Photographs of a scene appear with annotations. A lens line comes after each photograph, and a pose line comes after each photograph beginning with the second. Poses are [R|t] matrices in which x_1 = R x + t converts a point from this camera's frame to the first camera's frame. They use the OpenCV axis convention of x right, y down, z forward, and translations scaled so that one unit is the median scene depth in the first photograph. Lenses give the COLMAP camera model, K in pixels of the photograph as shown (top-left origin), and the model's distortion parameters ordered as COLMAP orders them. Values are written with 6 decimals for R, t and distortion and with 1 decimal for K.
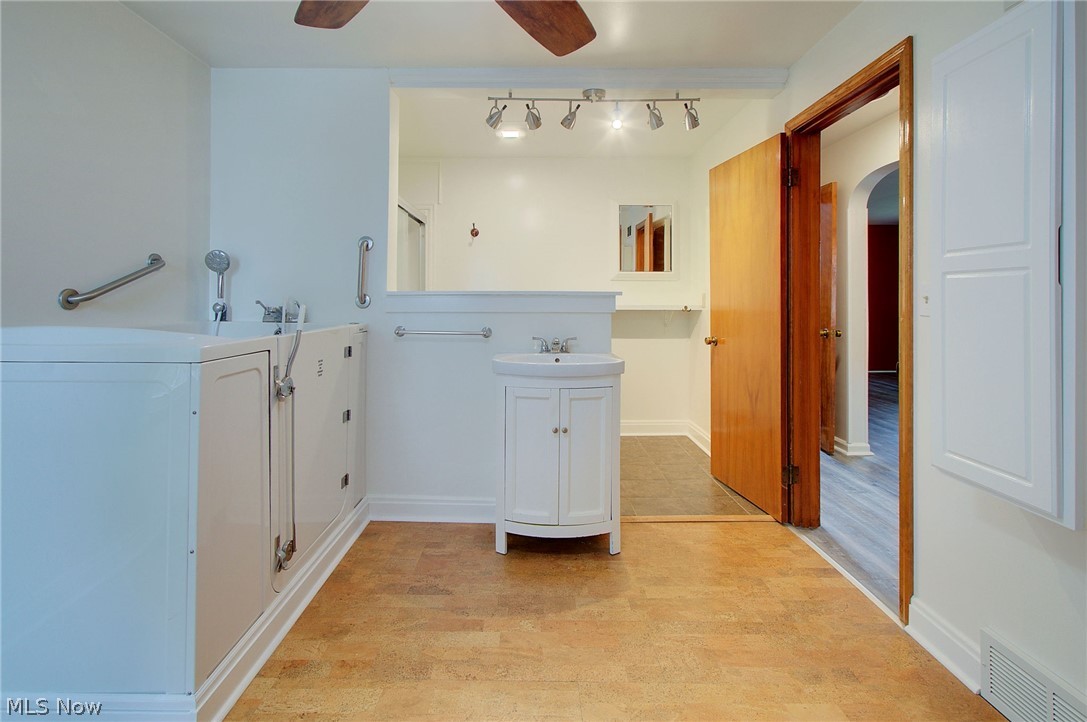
lens RADIAL K [[506.1, 0, 530.9], [0, 506.1, 295.2], [0, 0, 1]] dist [-0.014170, 0.014803]
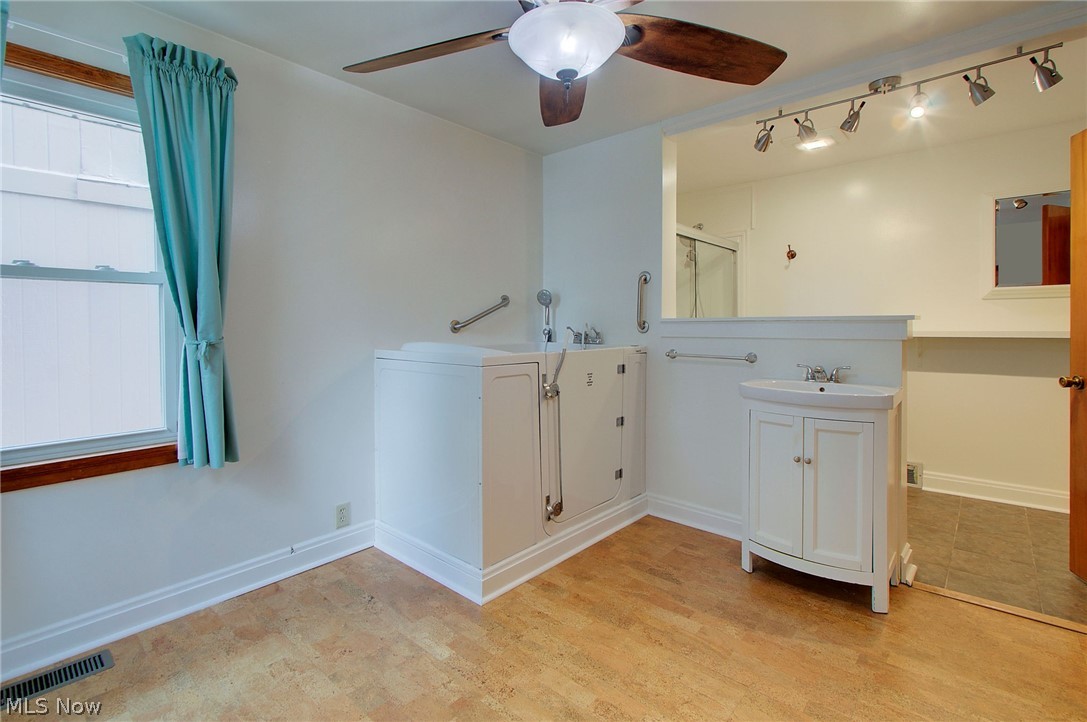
lens RADIAL K [[504.2, 0, 540.2], [0, 504.2, 332.1], [0, 0, 1]] dist [0.000257, 0.000332]
pose [[0.752490, 0.003230, -0.658596, 0.298653], [0.011238, 0.999779, 0.017743, 0.000274], [0.658508, -0.020753, 0.752287, -0.042728]]
